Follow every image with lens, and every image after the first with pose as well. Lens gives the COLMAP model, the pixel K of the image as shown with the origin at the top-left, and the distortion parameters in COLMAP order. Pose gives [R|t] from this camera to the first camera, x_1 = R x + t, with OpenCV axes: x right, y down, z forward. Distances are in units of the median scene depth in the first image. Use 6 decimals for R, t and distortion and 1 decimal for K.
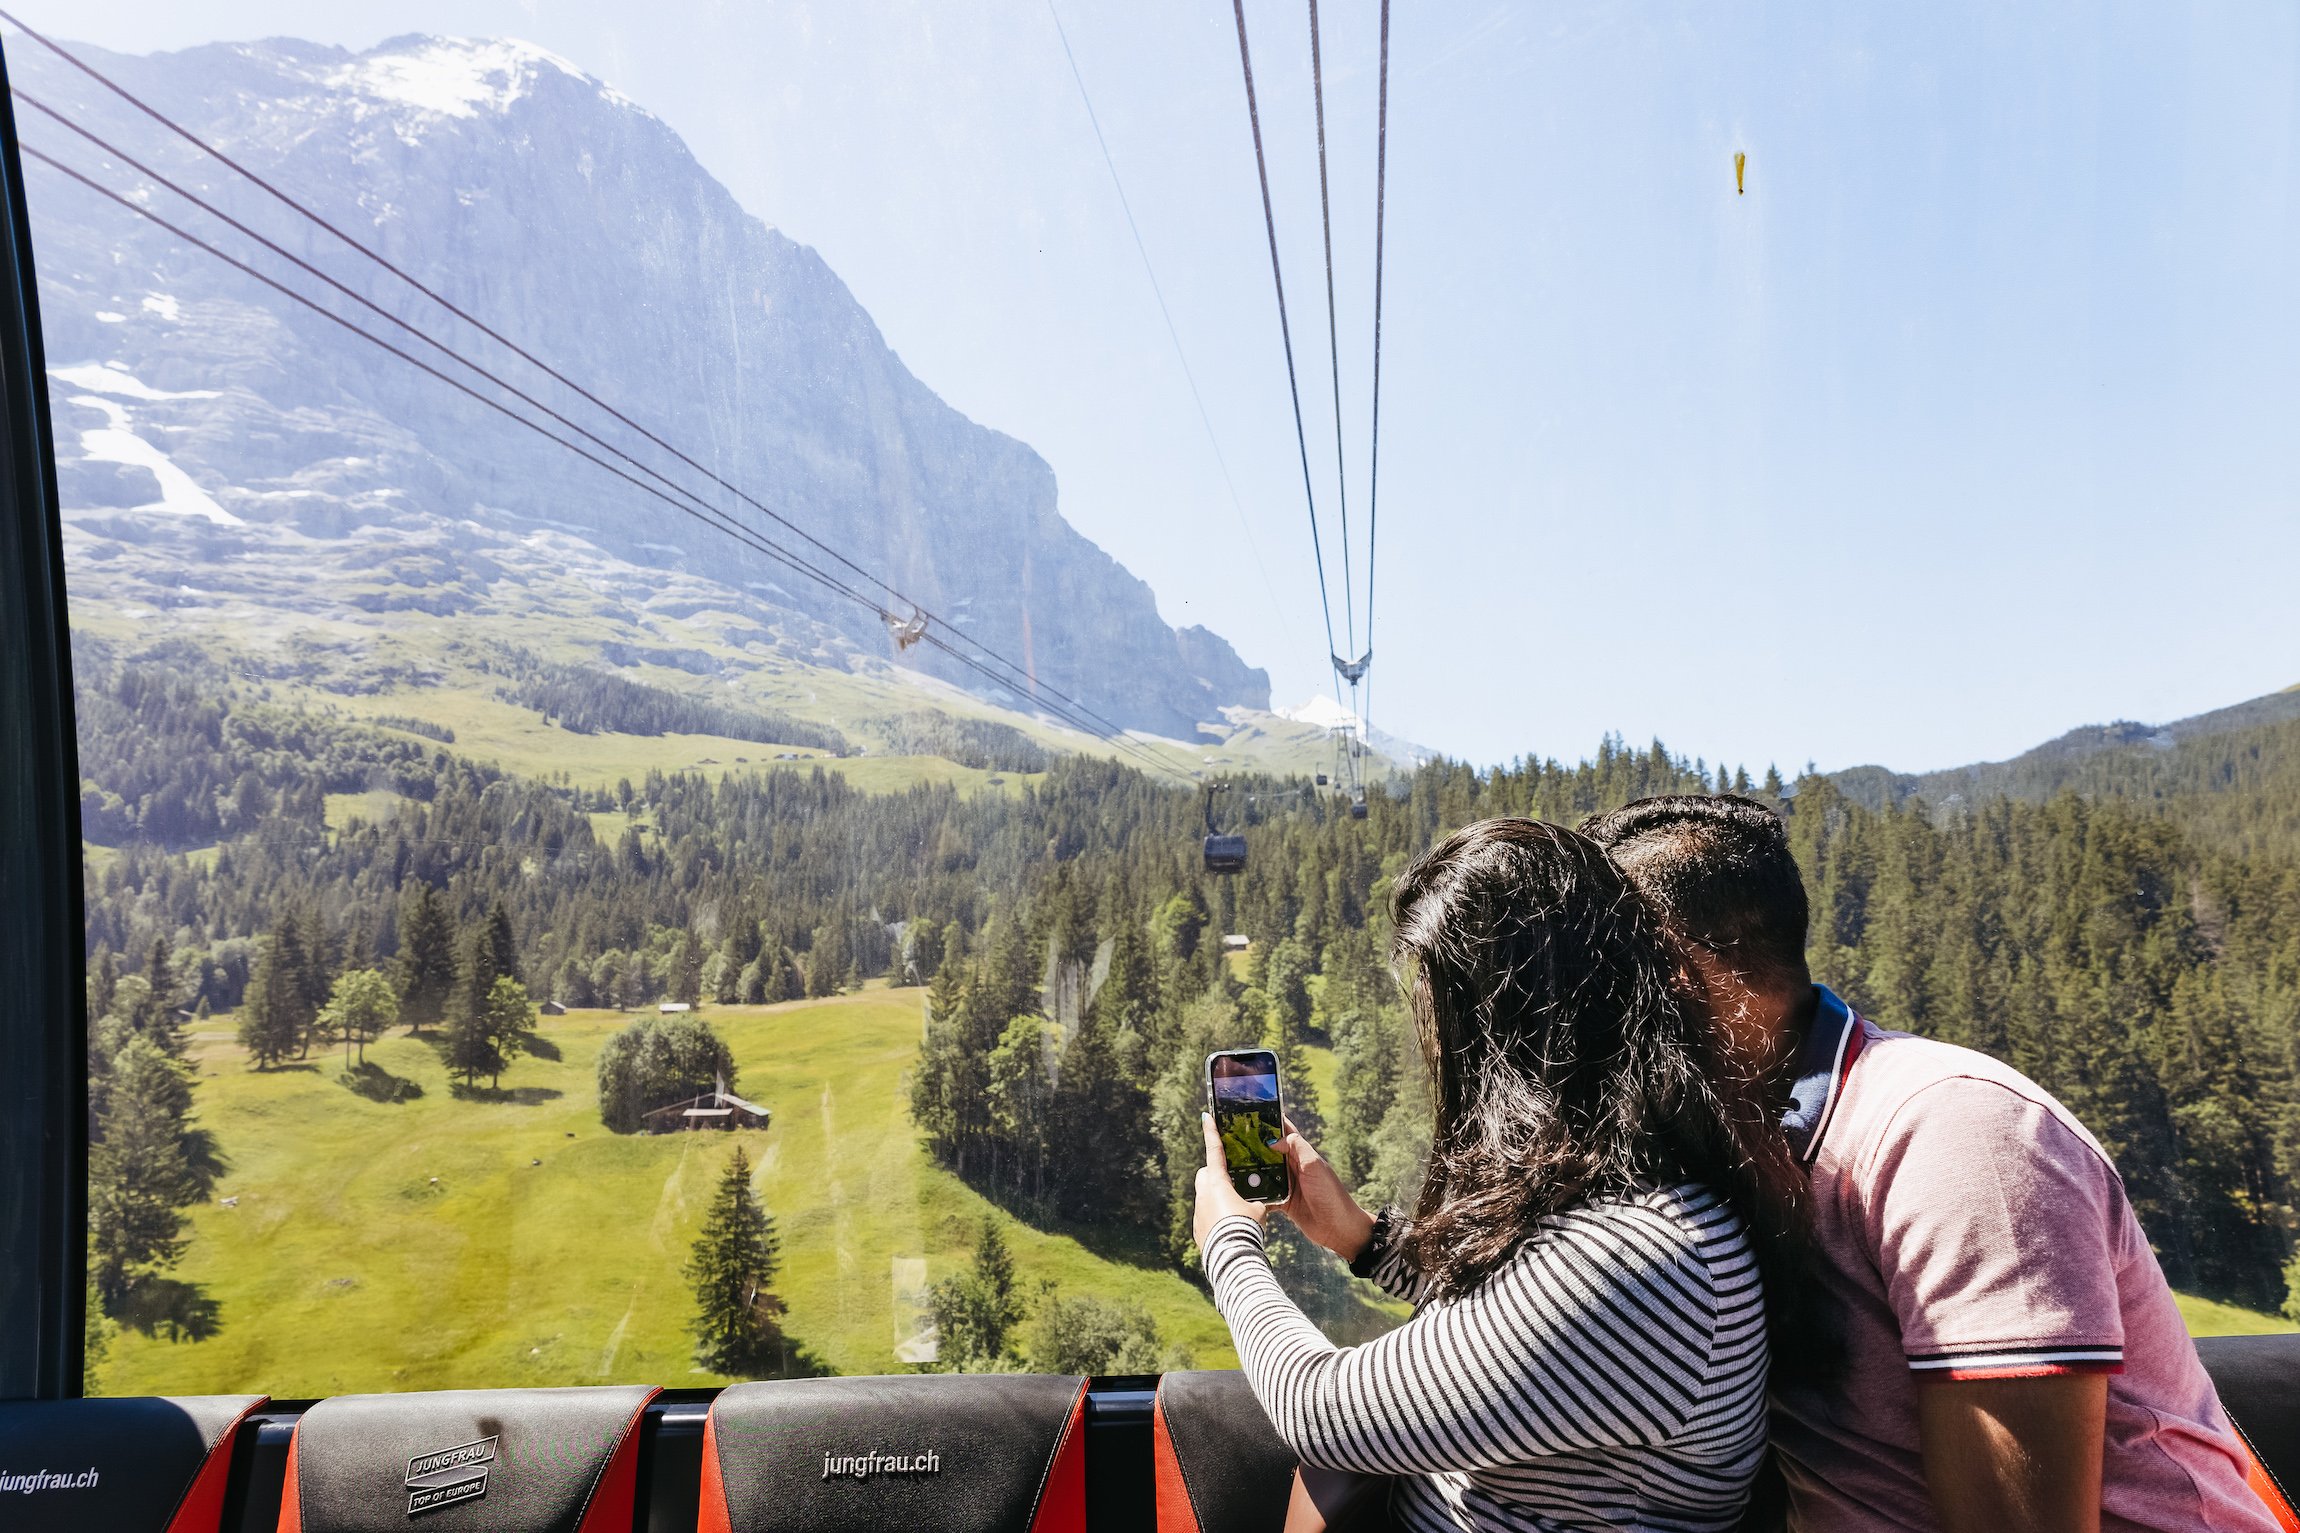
lens RADIAL K [[1399.8, 0, 1150.0], [0, 1399.8, 766.5], [0, 0, 1]] dist [0.001046, 0.002231]
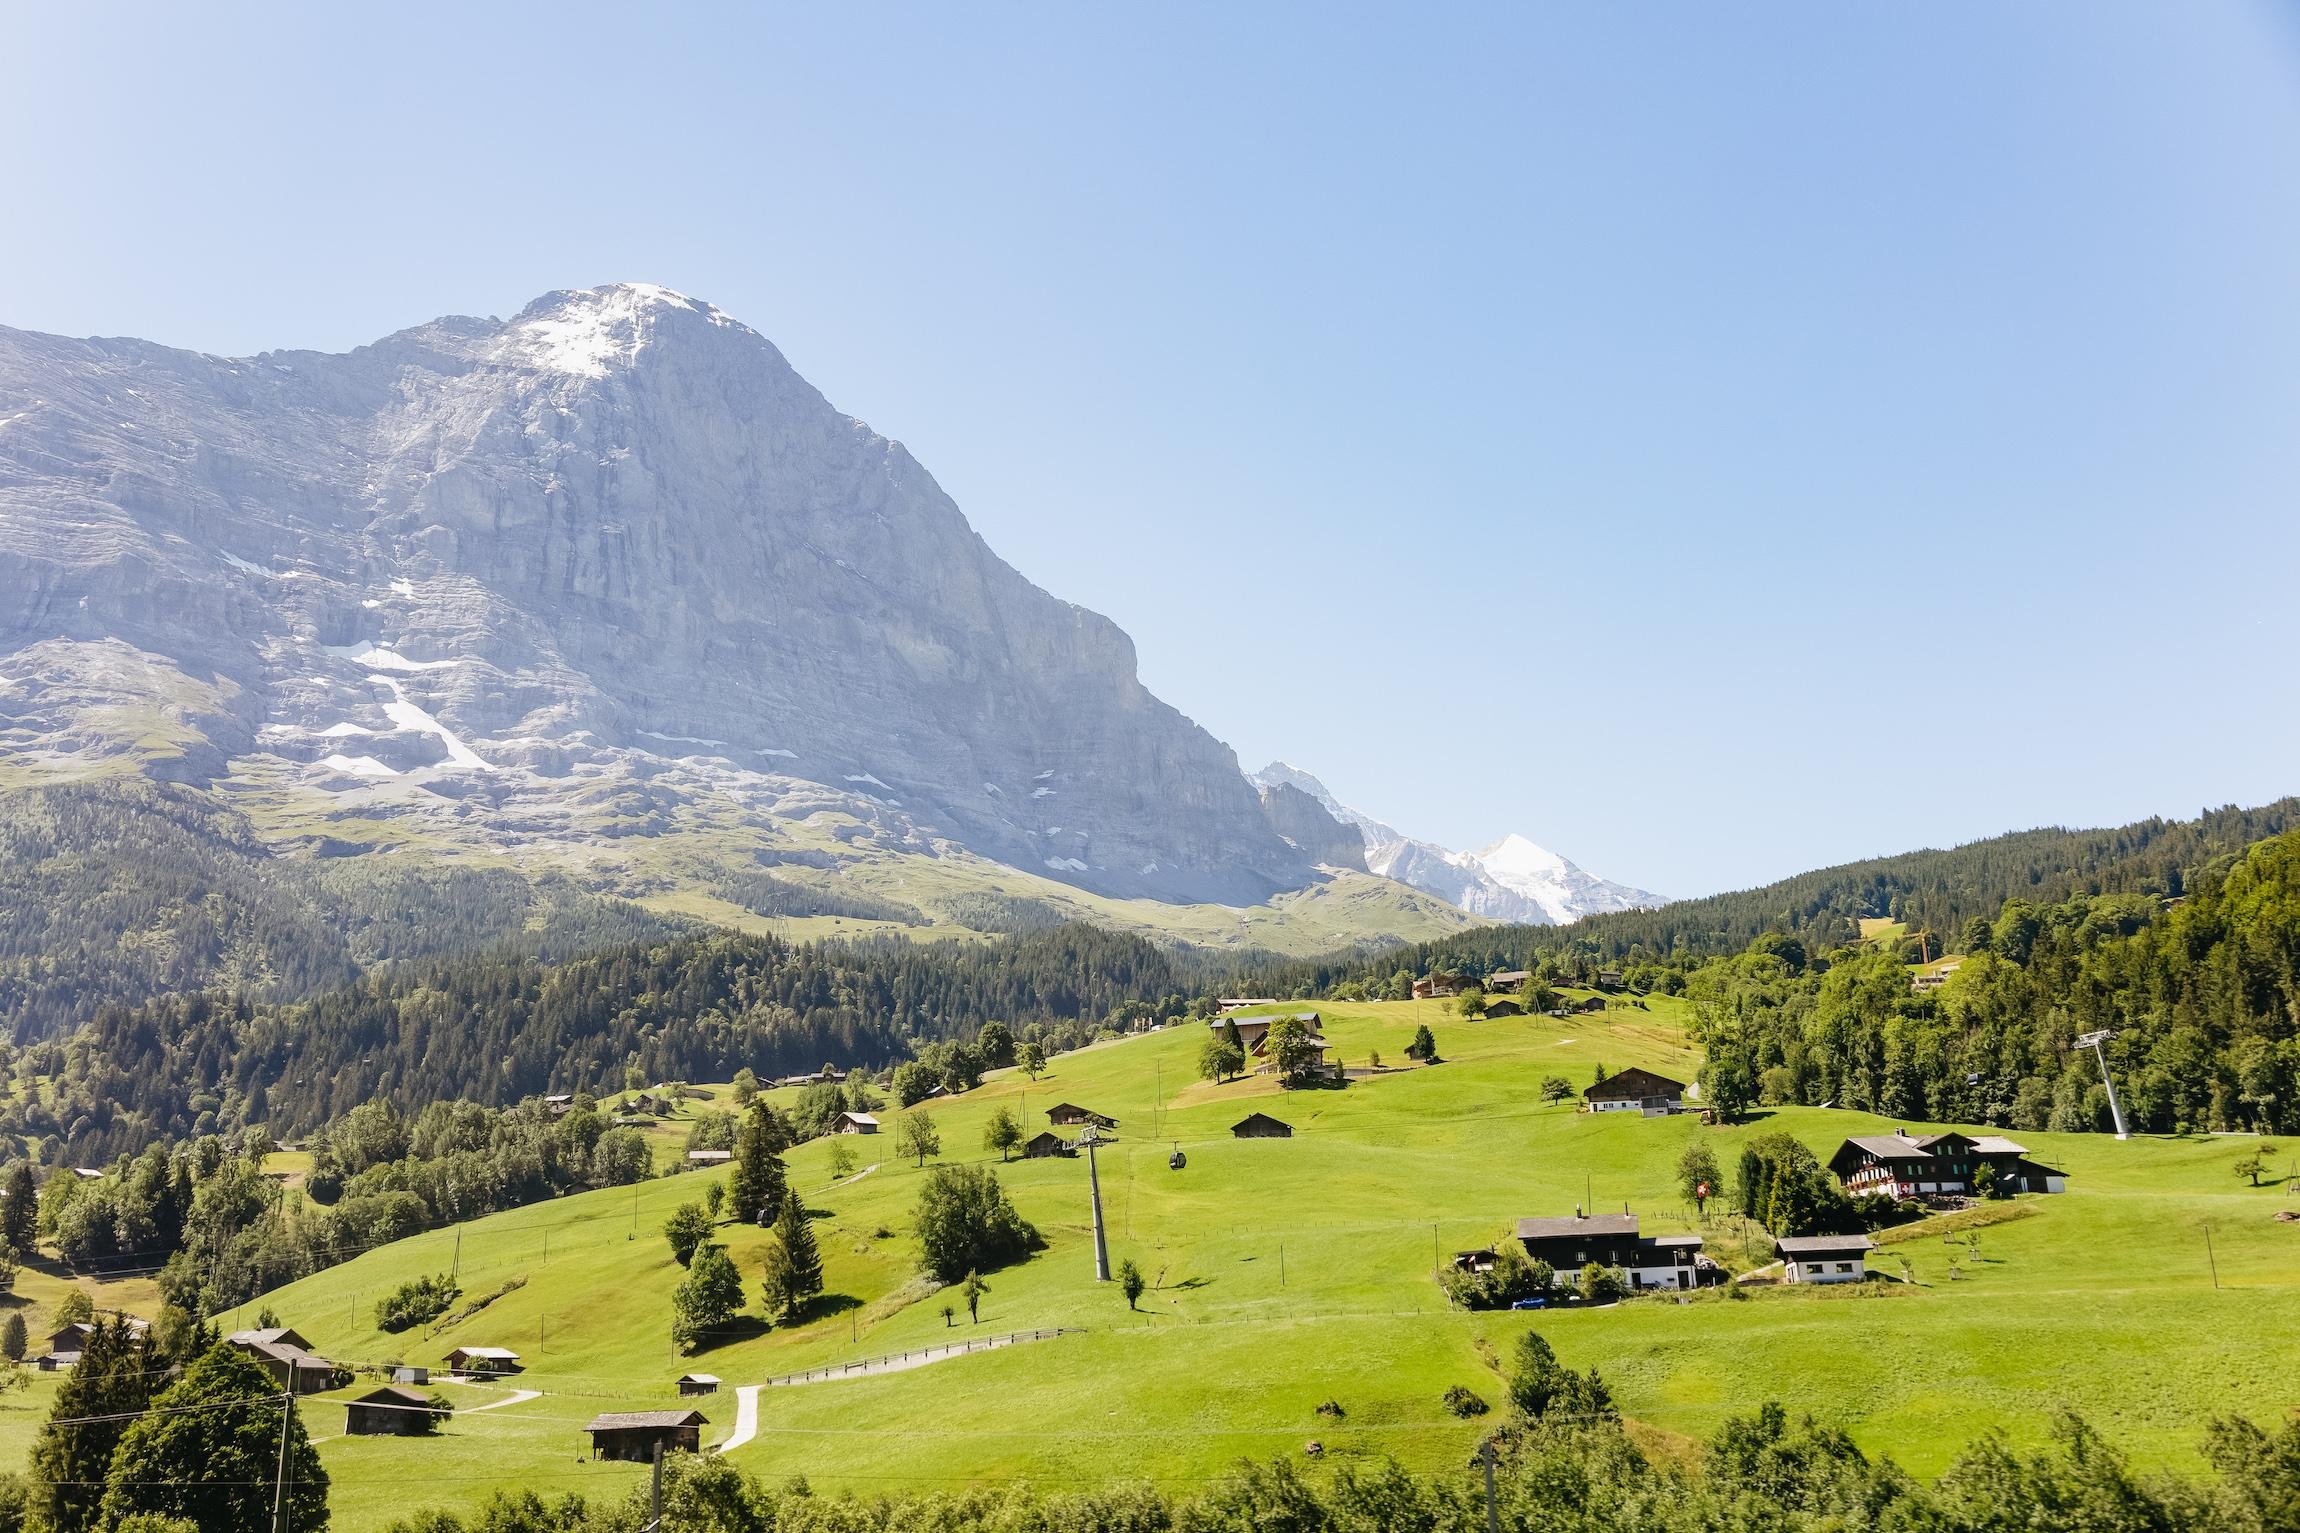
lens RADIAL K [[2184.0, 0, 1150.0], [0, 2184.0, 766.5], [0, 0, 1]] dist [0.012283, 0.010907]
pose [[0.990598, -0.036313, -0.131899, 0.243149], [0.026431, 0.996763, -0.075921, 0.004737], [0.134229, 0.071721, 0.988351, -0.922127]]
